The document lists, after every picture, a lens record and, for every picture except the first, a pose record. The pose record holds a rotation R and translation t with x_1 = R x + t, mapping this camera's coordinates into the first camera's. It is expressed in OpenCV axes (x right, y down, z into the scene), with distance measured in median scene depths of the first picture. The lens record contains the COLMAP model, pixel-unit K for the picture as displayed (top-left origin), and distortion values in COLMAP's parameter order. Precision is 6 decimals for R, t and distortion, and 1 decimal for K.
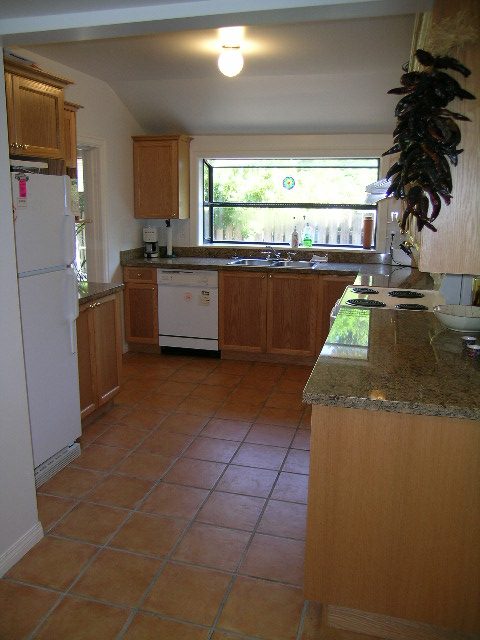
lens RADIAL K [[539.4, 0, 240.0], [0, 539.4, 320.0], [0, 0, 1]] dist [-0.139293, 0.127864]
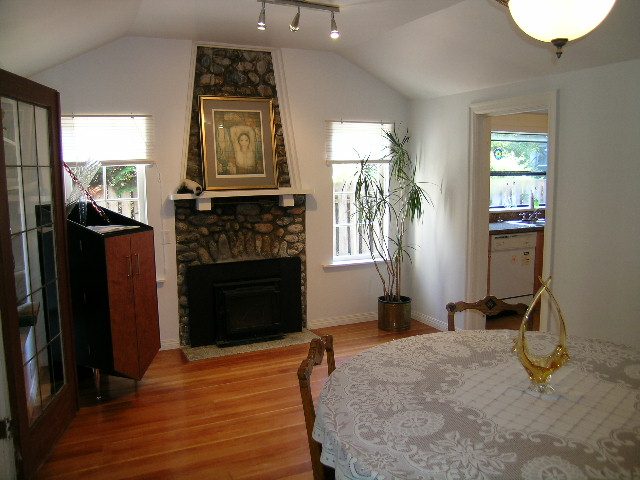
lens RADIAL K [[539.4, 0, 323.7], [0, 539.4, 239.0], [0, 0, 1]] dist [-0.139293, 0.127864]
pose [[0.762812, -0.087743, 0.640640, -0.992126], [0.147977, 0.988146, -0.040859, -0.089465], [-0.629461, 0.125968, 0.766754, 0.408105]]
